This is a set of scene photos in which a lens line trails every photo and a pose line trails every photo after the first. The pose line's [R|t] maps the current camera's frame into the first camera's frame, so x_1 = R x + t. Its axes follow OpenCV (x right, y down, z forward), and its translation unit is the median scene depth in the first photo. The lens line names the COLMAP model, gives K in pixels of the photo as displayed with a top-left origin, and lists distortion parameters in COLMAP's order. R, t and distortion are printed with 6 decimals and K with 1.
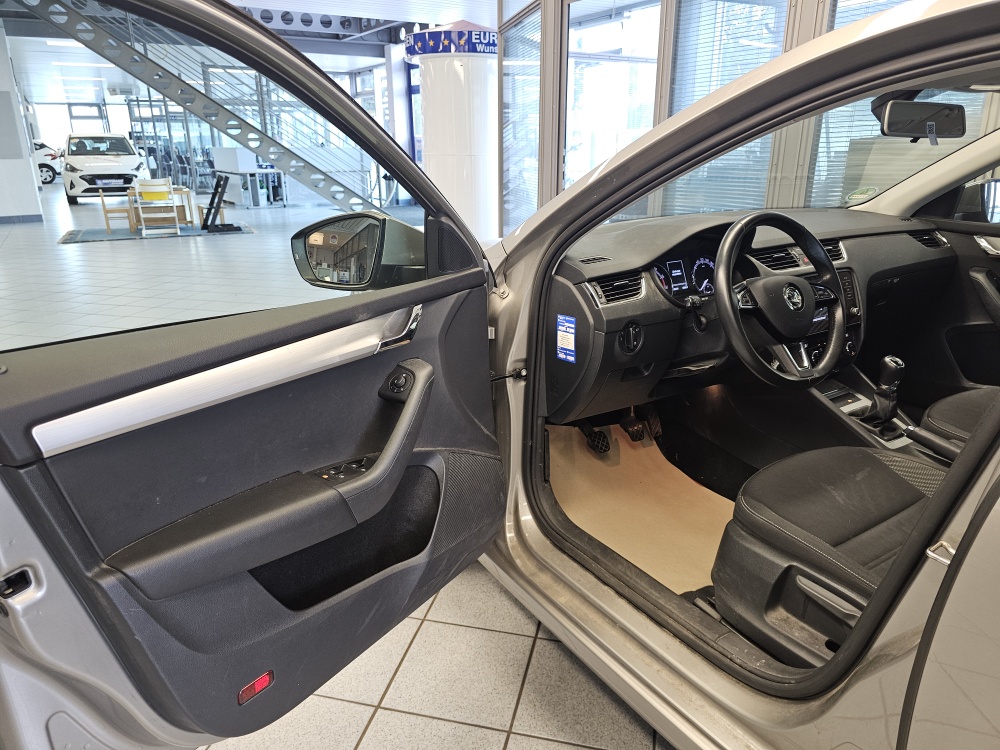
lens RADIAL K [[677.0, 0, 500.9], [0, 677.0, 367.0], [0, 0, 1]] dist [0.048359, -0.053365]
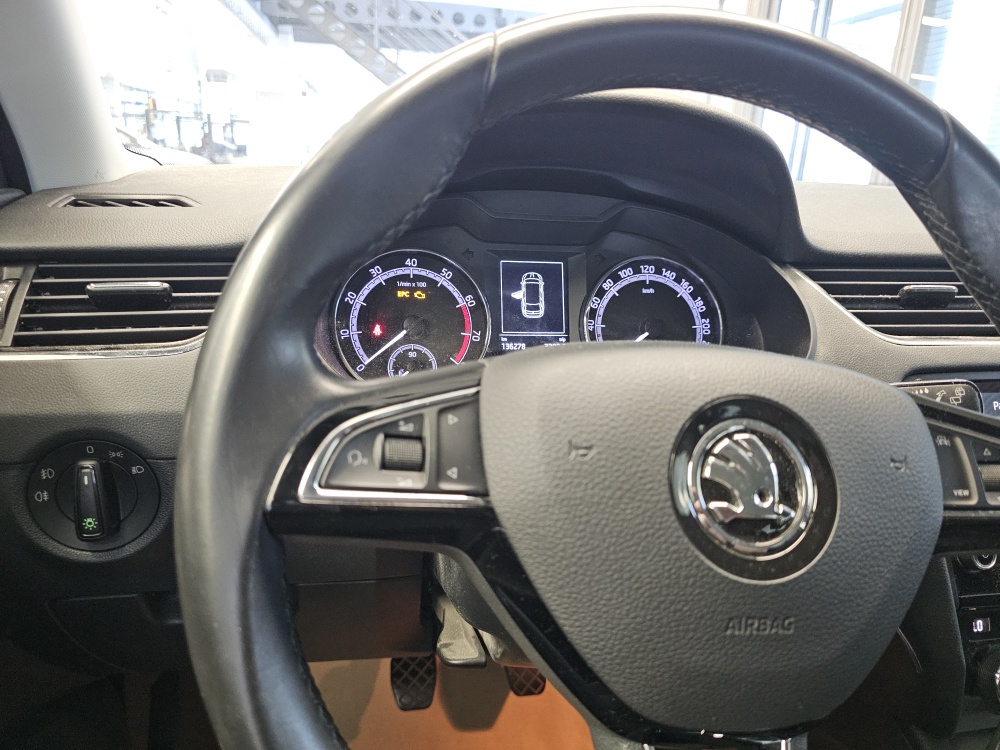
lens RADIAL K [[677.0, 0, 500.3], [0, 677.0, 367.9], [0, 0, 1]] dist [0.048359, -0.053365]
pose [[0.920912, 0.158003, -0.356310, 0.367585], [-0.171907, 0.985085, -0.007480, -0.101986], [0.349813, 0.068141, 0.934338, 0.705641]]
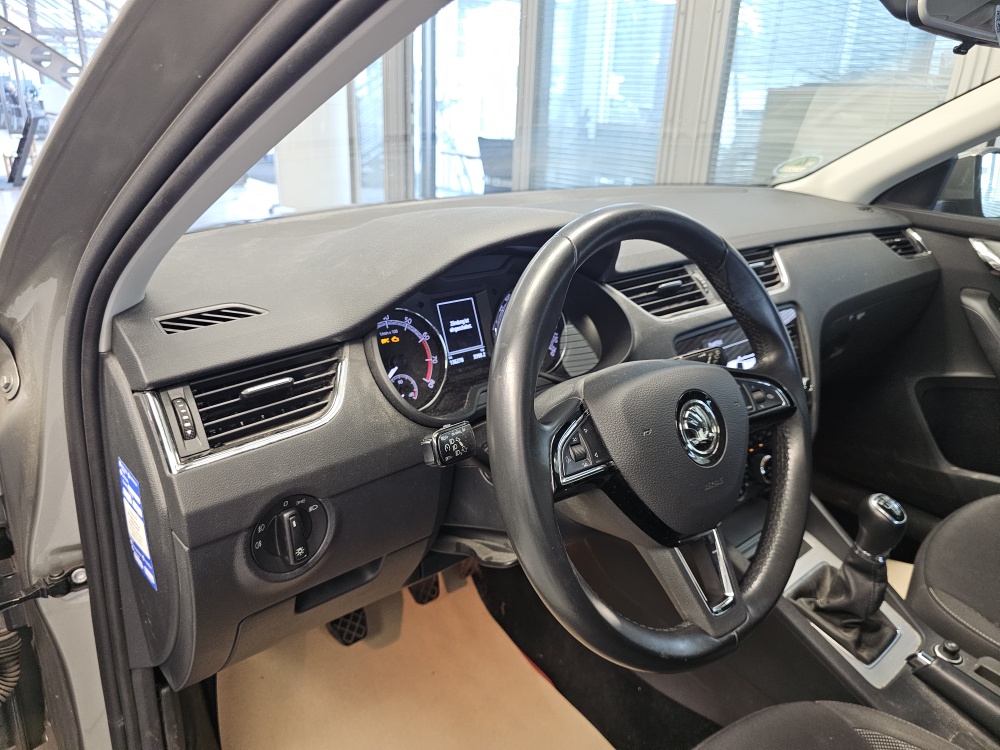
lens RADIAL K [[677.0, 0, 500.1], [0, 677.0, 368.8], [0, 0, 1]] dist [0.048359, -0.053365]
pose [[0.990784, -0.009592, 0.135110, 0.225030], [0.002036, 0.998431, 0.055953, -0.136118], [-0.135435, -0.055162, 0.989250, 0.540851]]
